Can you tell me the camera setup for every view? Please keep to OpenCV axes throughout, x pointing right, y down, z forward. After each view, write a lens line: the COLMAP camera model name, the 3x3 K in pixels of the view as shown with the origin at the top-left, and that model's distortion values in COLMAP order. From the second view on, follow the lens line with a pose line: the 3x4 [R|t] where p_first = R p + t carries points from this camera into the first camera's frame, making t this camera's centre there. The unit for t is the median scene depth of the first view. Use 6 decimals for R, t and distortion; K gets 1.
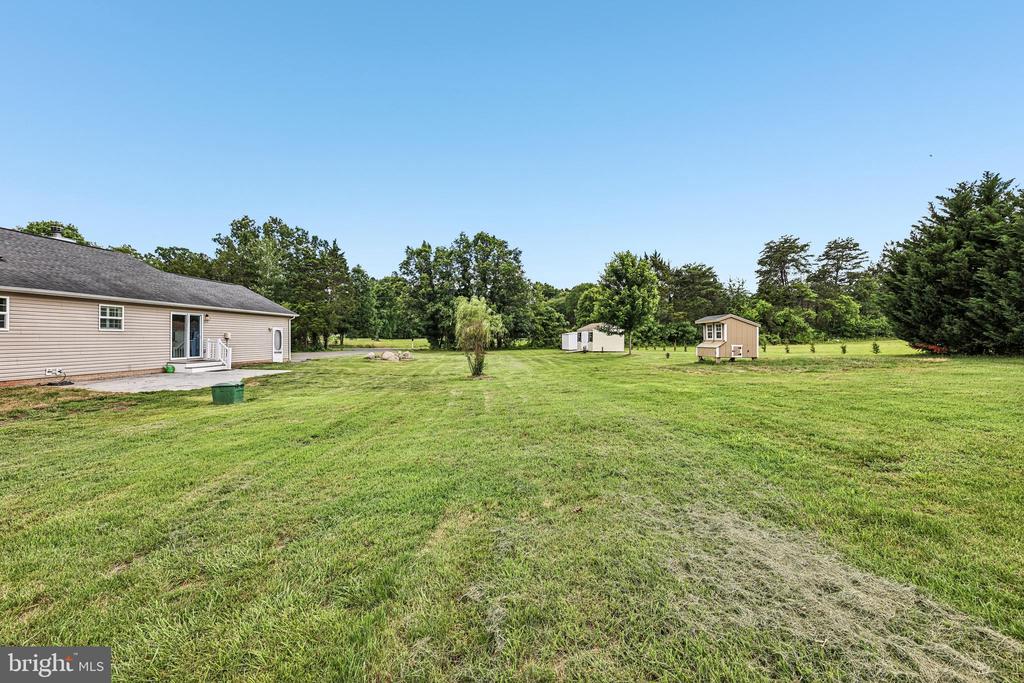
lens RADIAL K [[444.0, 0, 514.3], [0, 444.0, 336.3], [0, 0, 1]] dist [0.003362, -0.000121]
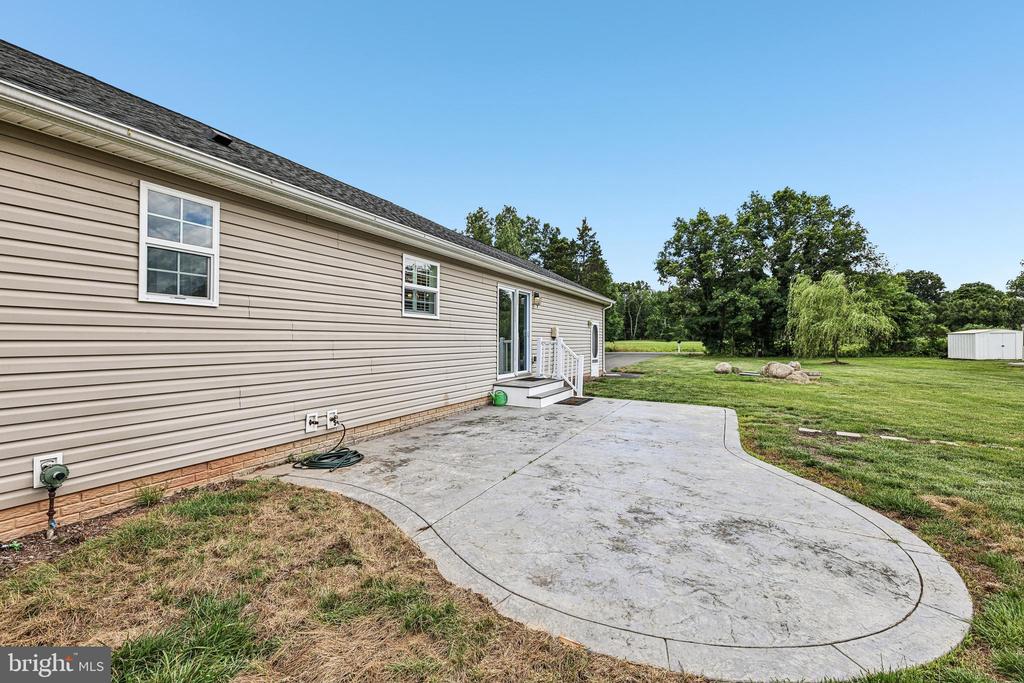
lens RADIAL K [[444.0, 0, 513.5], [0, 444.0, 336.0], [0, 0, 1]] dist [0.003362, -0.000121]
pose [[0.920871, -0.000469, -0.389866, -0.376749], [-0.001653, 0.999986, -0.005107, 0.004708], [0.389863, 0.005348, 0.920857, 0.366119]]
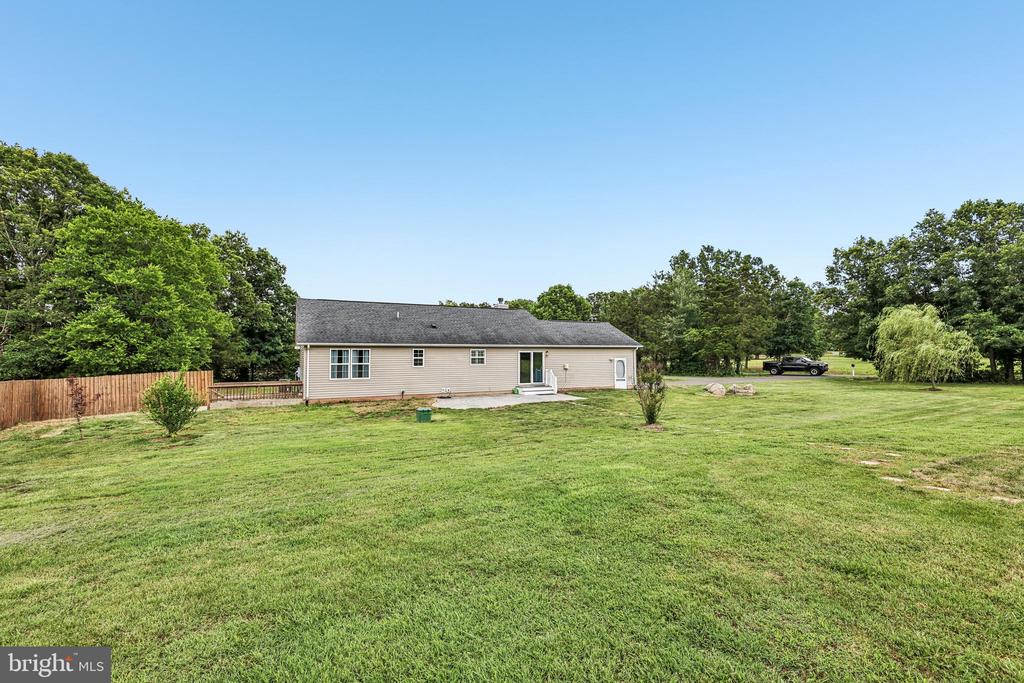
lens RADIAL K [[444.0, 0, 511.8], [0, 444.0, 341.7], [0, 0, 1]] dist [0.003362, -0.000121]
pose [[0.488457, -0.030937, -0.872039, 0.310573], [0.008390, 0.999492, -0.030759, -0.027677], [0.872548, 0.007708, 0.488468, 0.192591]]
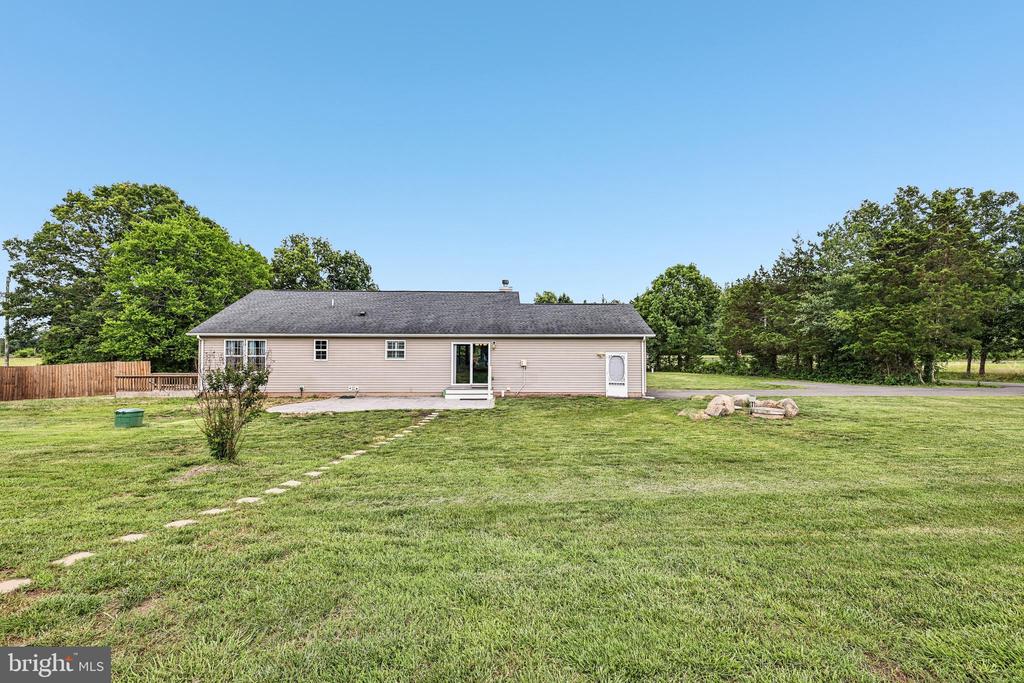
lens RADIAL K [[444.0, 0, 511.5], [0, 444.0, 342.4], [0, 0, 1]] dist [0.003362, -0.000121]
pose [[0.065054, -0.027886, -0.997492, 0.236187], [0.002789, 0.999611, -0.027763, -0.015367], [0.997878, -0.000976, 0.065106, 0.726049]]
